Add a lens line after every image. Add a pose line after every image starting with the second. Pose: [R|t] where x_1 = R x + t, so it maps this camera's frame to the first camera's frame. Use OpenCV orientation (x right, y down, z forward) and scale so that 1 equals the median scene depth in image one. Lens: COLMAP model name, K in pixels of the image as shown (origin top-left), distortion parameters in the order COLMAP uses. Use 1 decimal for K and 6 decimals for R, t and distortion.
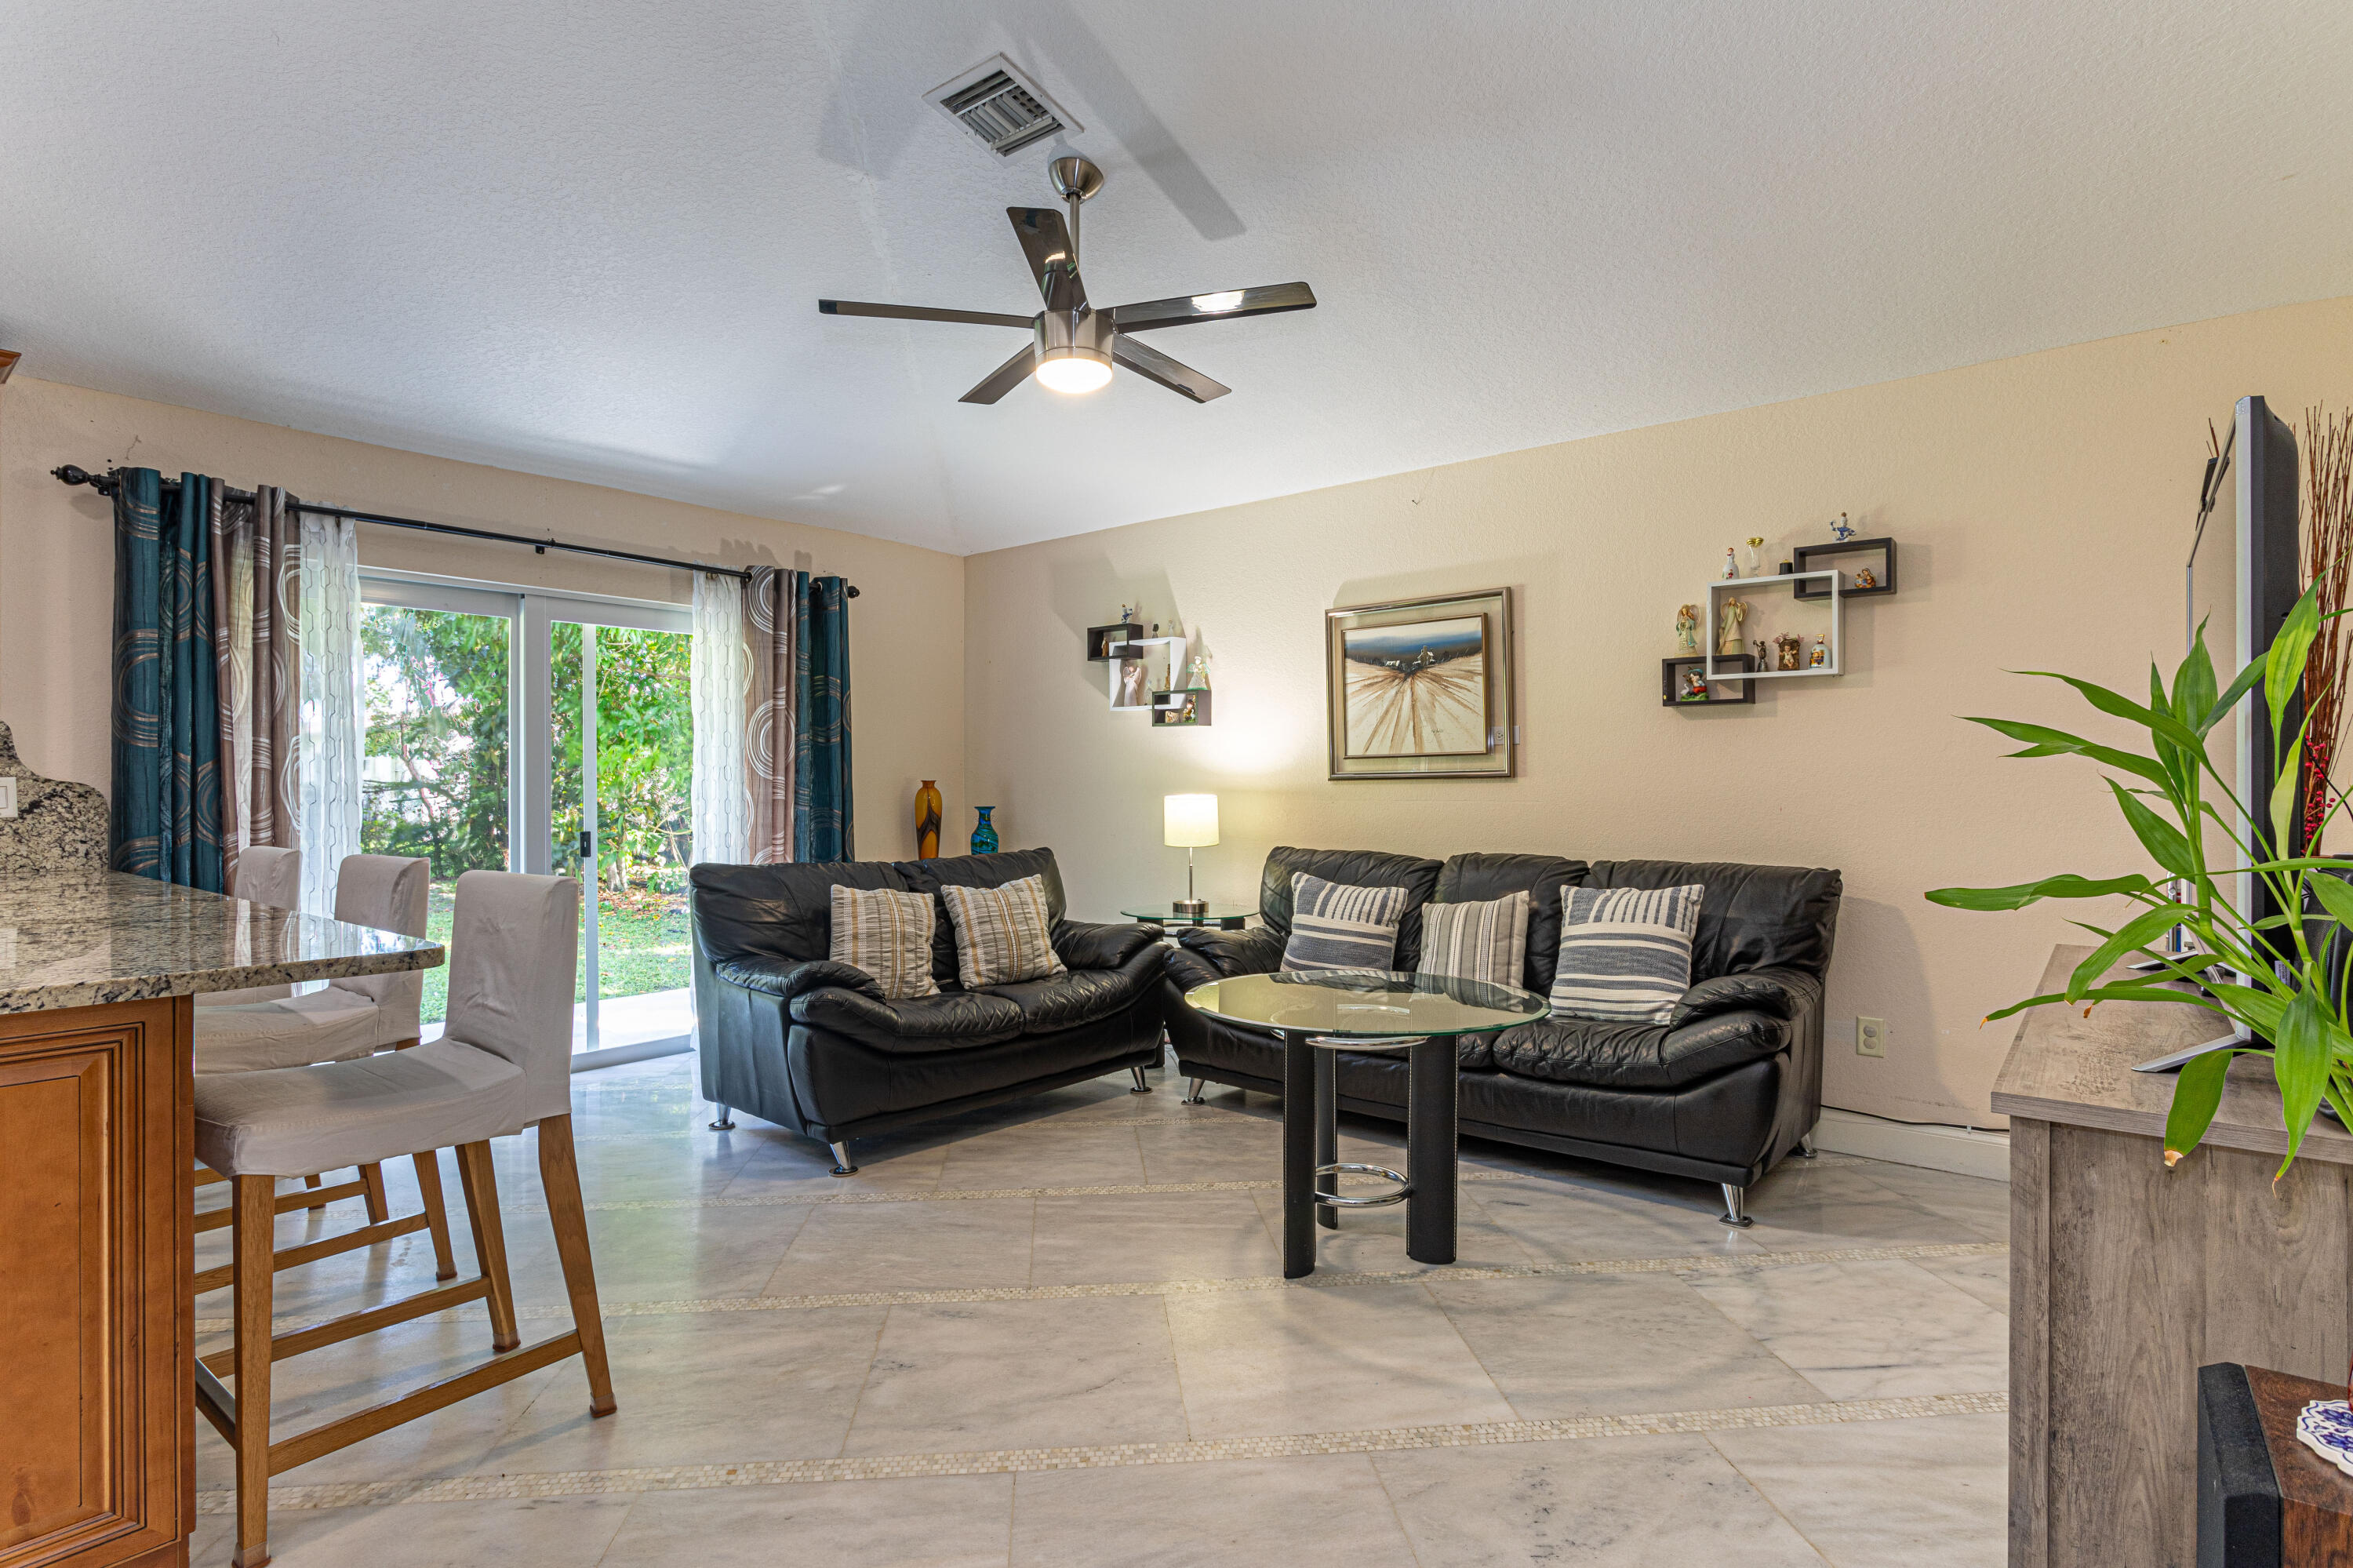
lens RADIAL K [[1158.9, 0, 1145.7], [0, 1158.9, 772.9], [0, 0, 1]] dist [-0.012726, 0.001808]
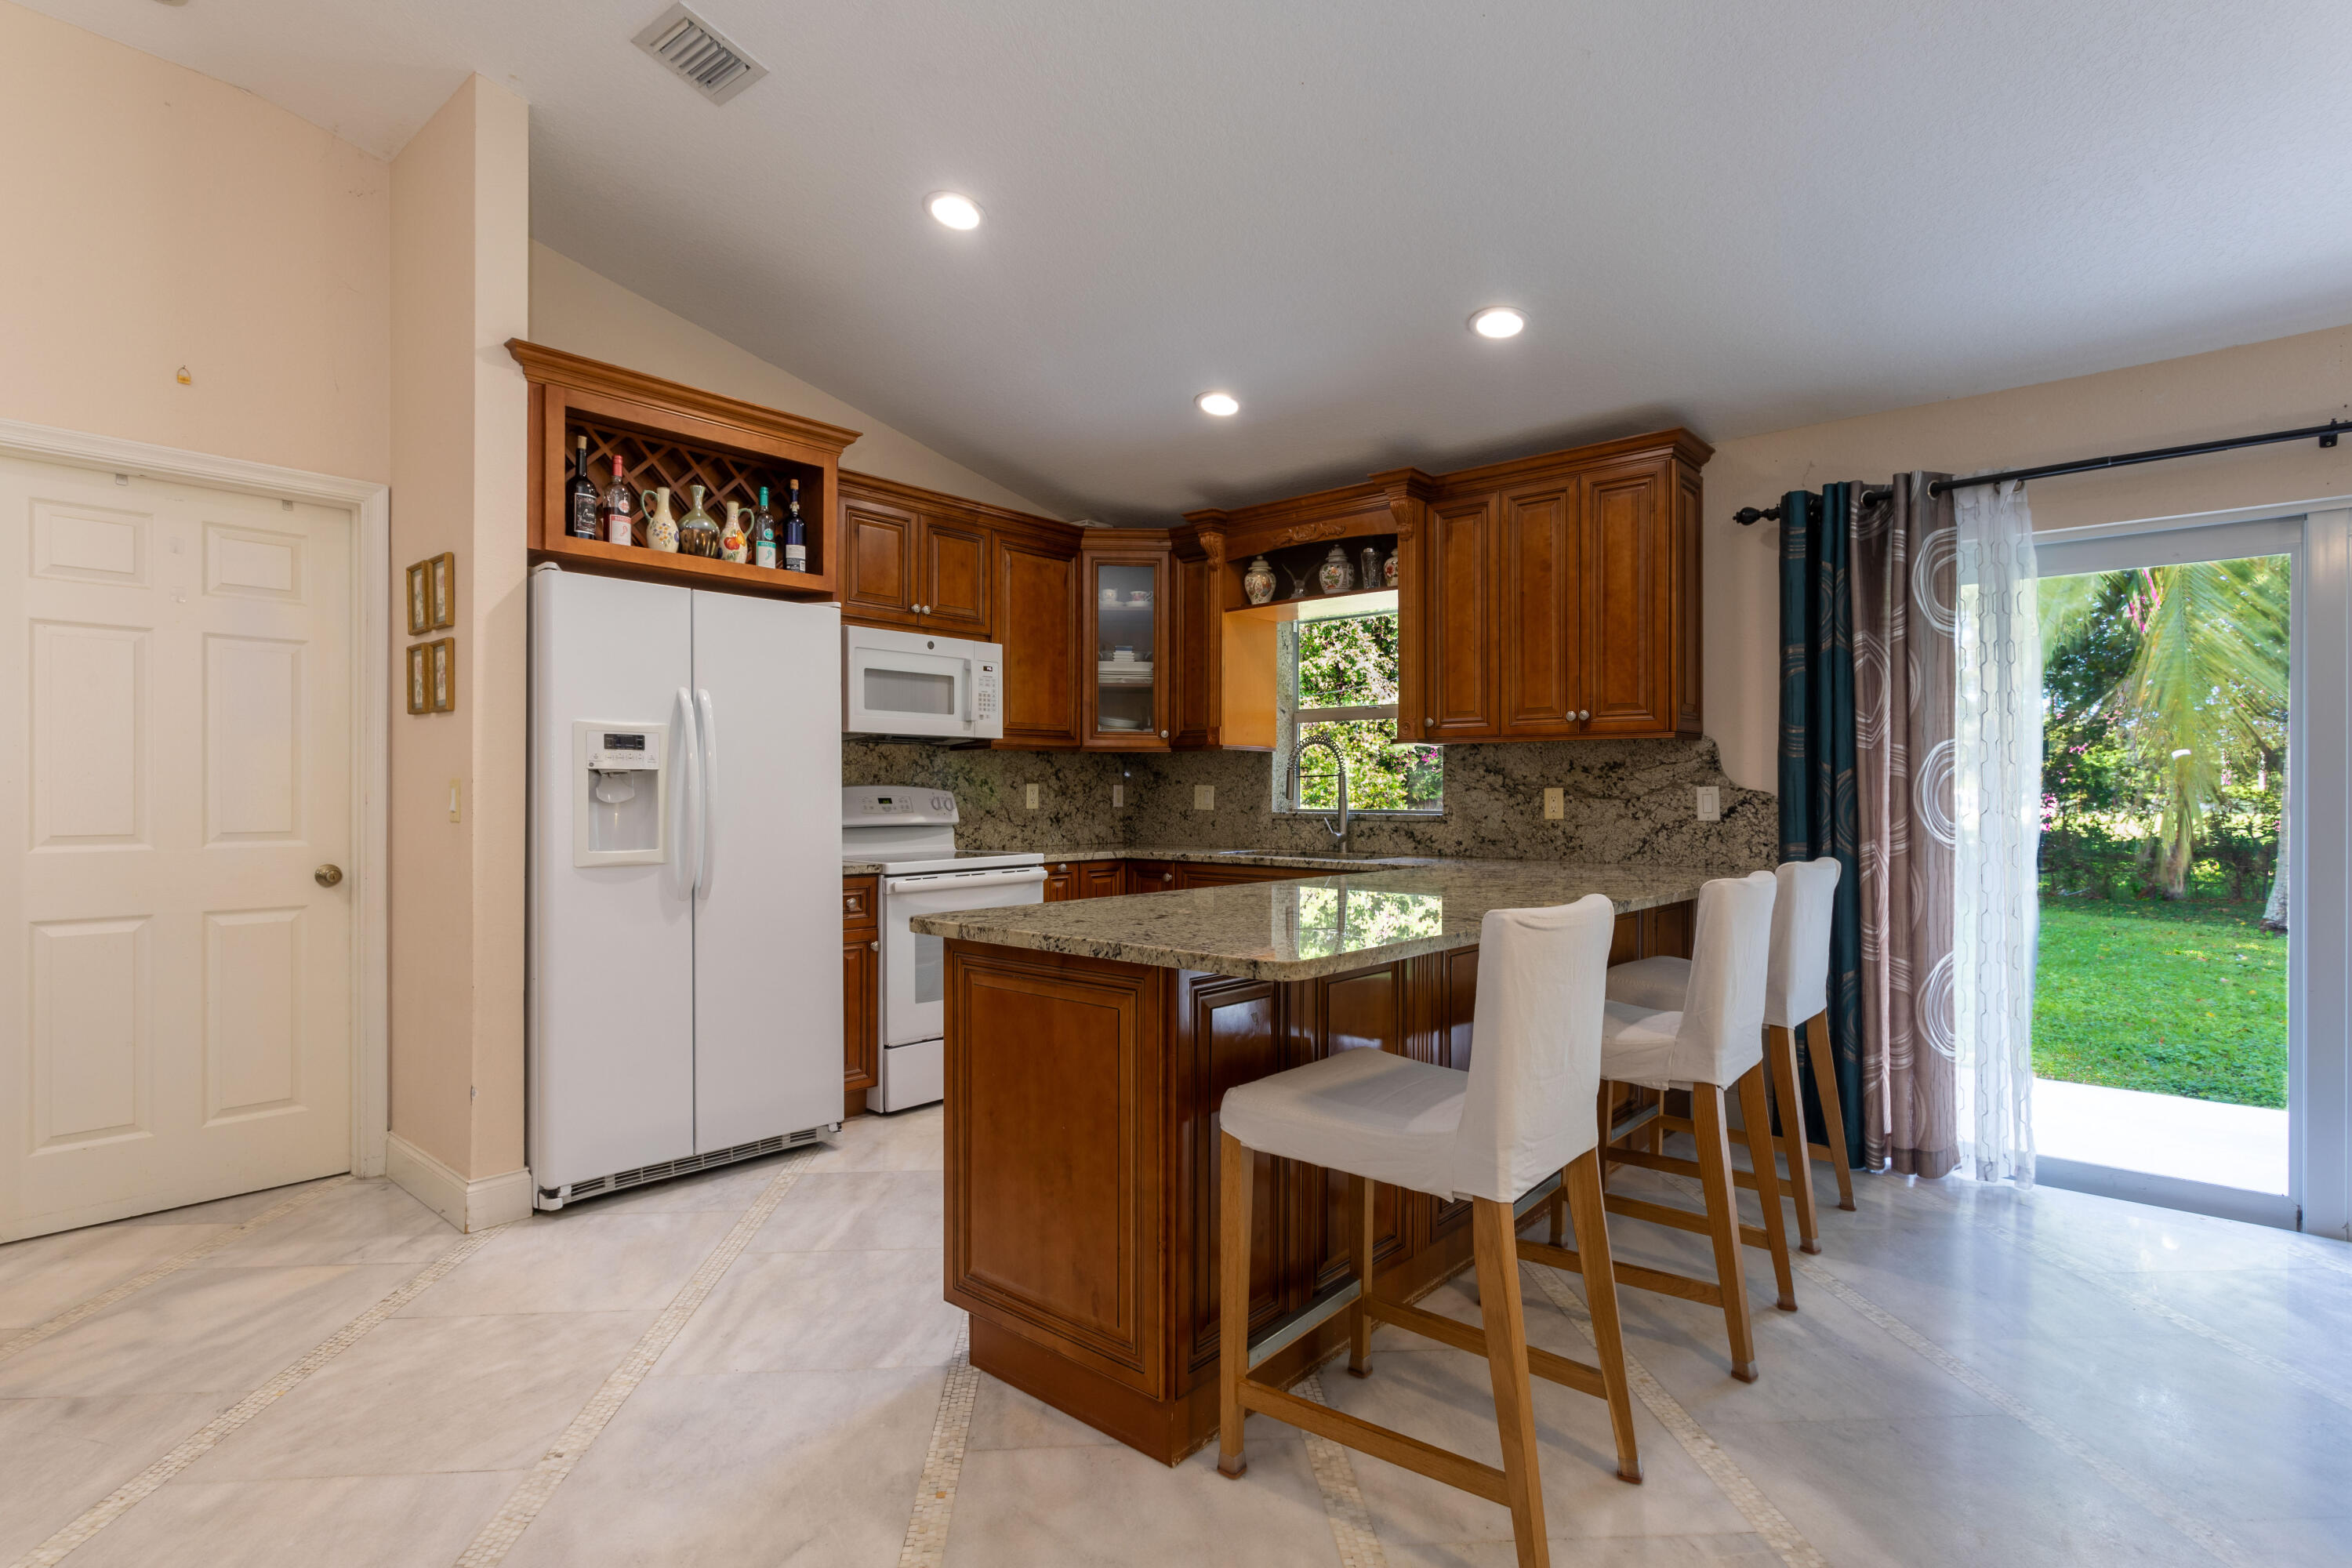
lens RADIAL K [[1142.9, 0, 1203.9], [0, 1142.9, 790.4], [0, 0, 1]] dist [-0.003558, 0.000687]
pose [[0.003242, 0.001413, -0.999994, 0.156128], [0.007164, 0.999973, 0.001436, 0.002175], [0.999969, -0.007168, 0.003232, 0.414503]]
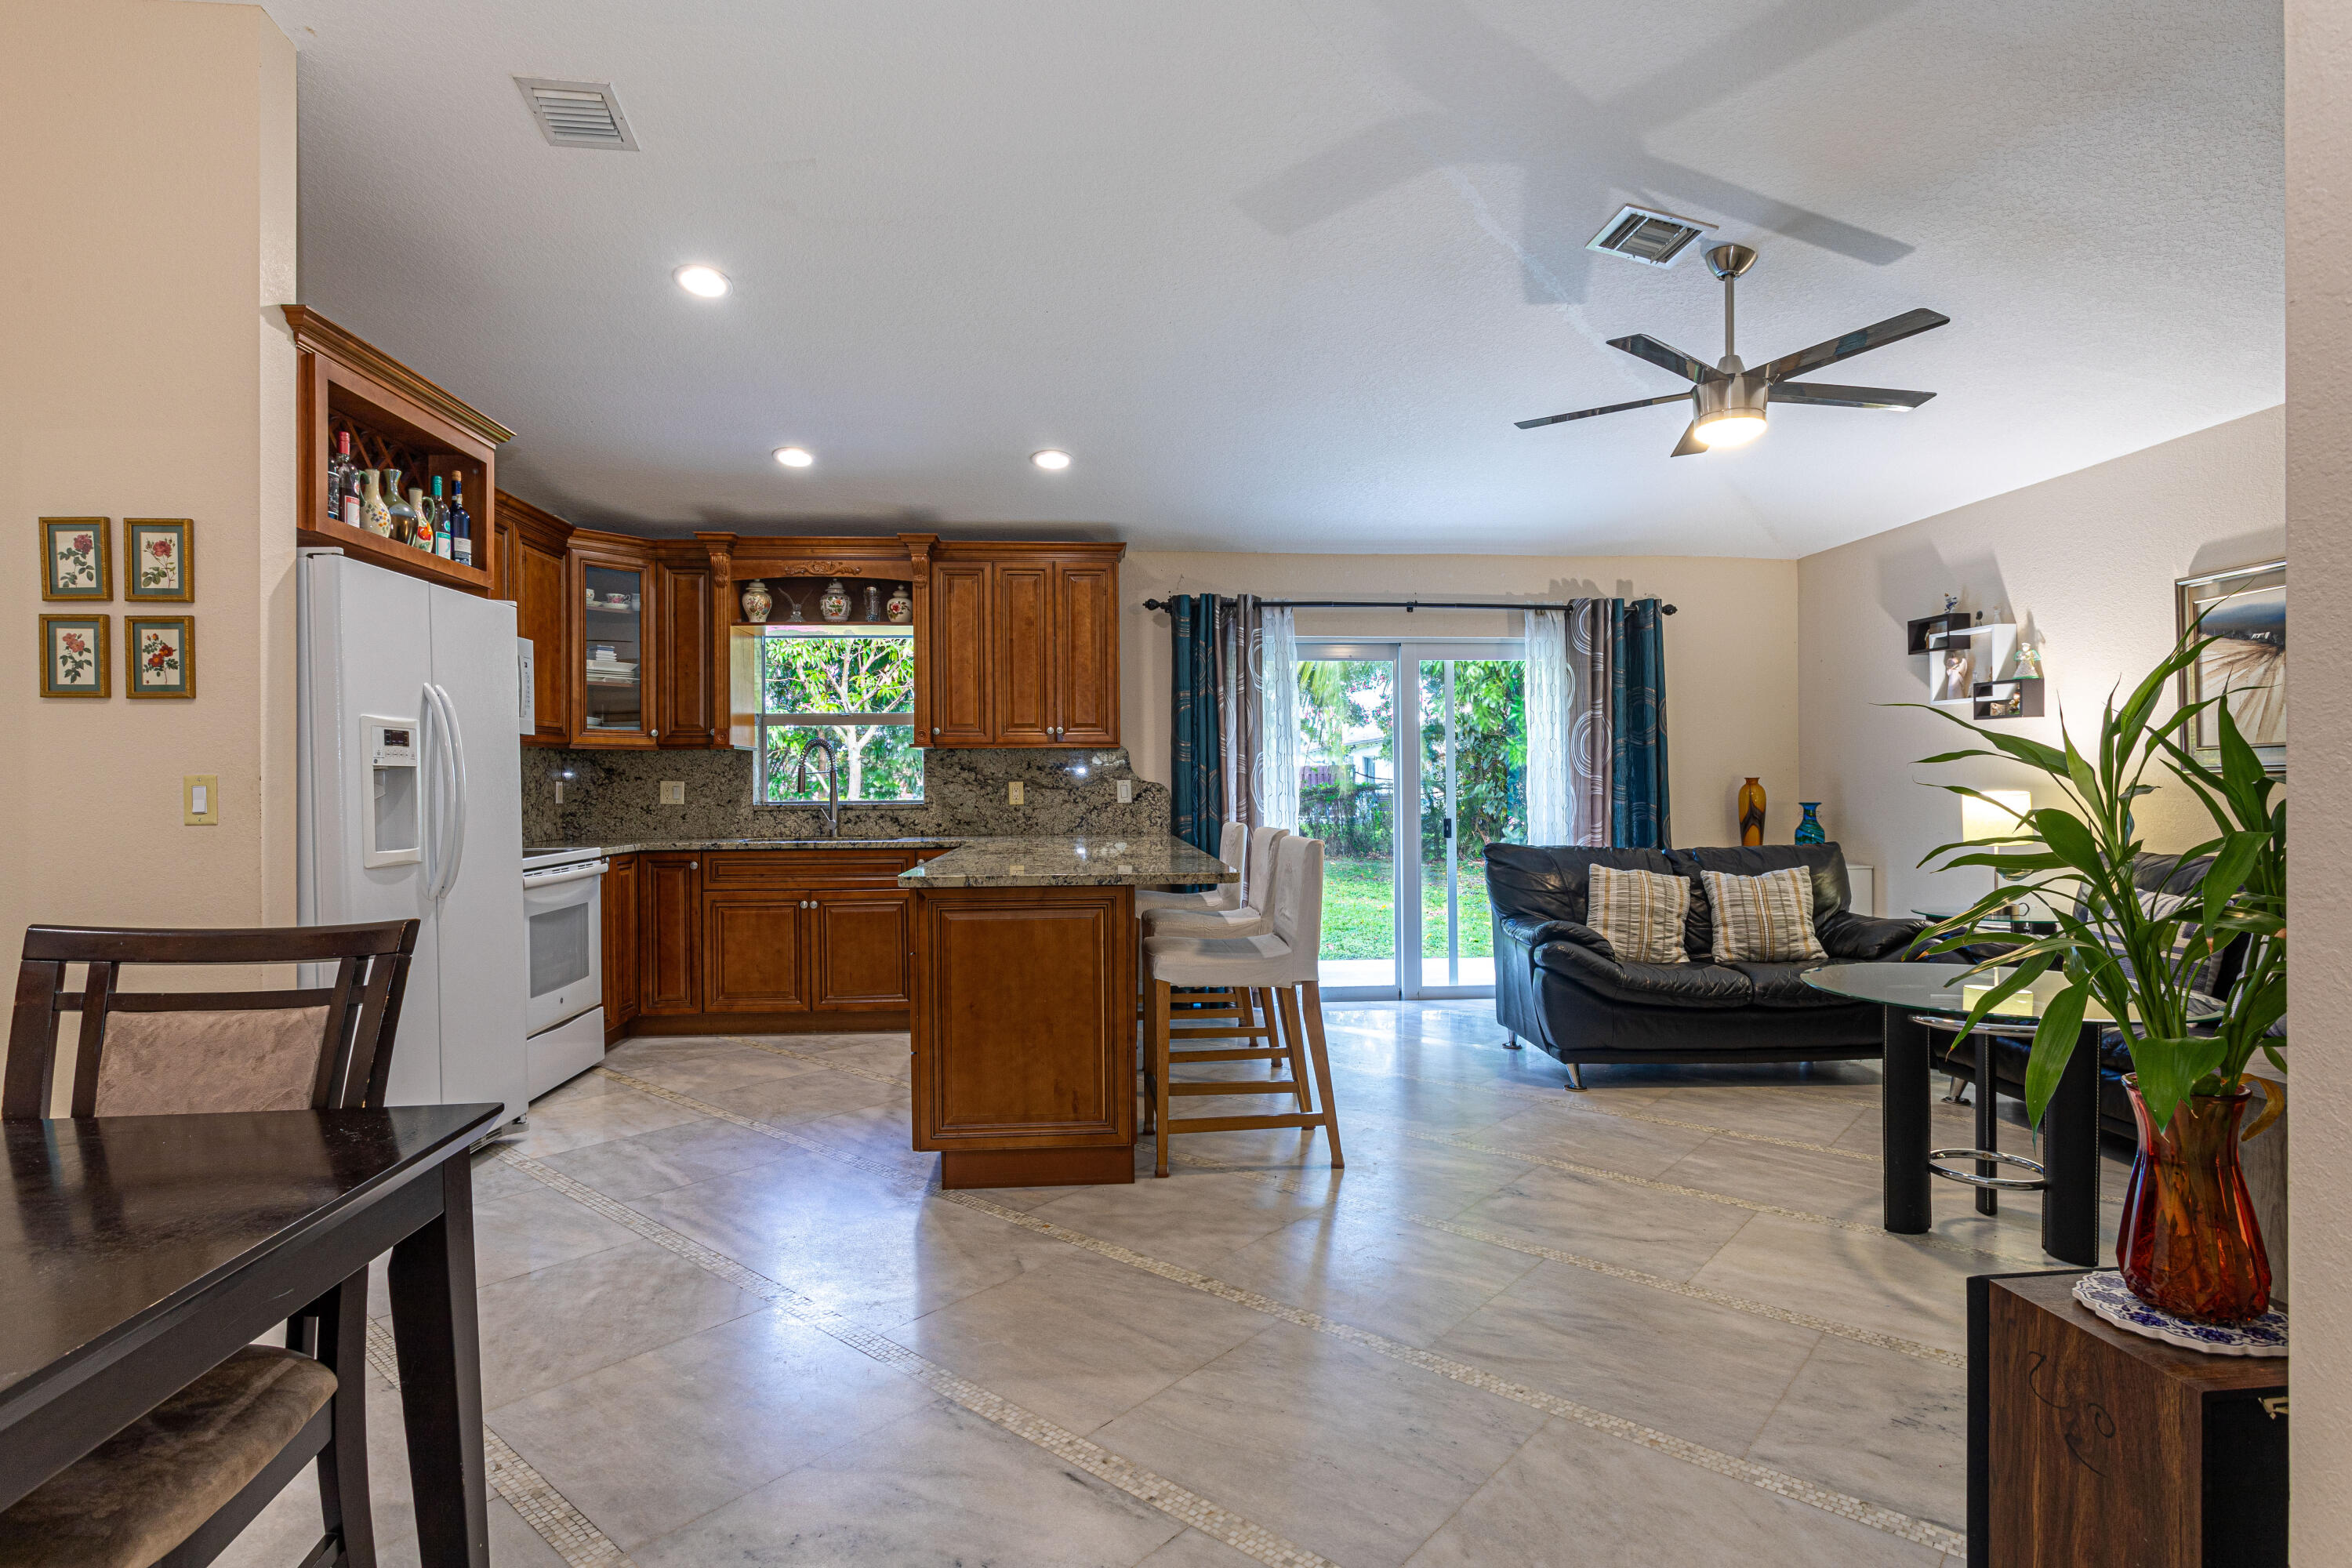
lens RADIAL K [[1135.9, 0, 1187.7], [0, 1135.9, 785.3], [0, 0, 1]] dist [-0.013929, 0.000253]
pose [[0.705147, -0.001319, -0.709060, 0.279158], [0.011288, 0.999892, 0.009366, -0.002859], [0.708972, -0.014608, 0.705086, -0.150549]]
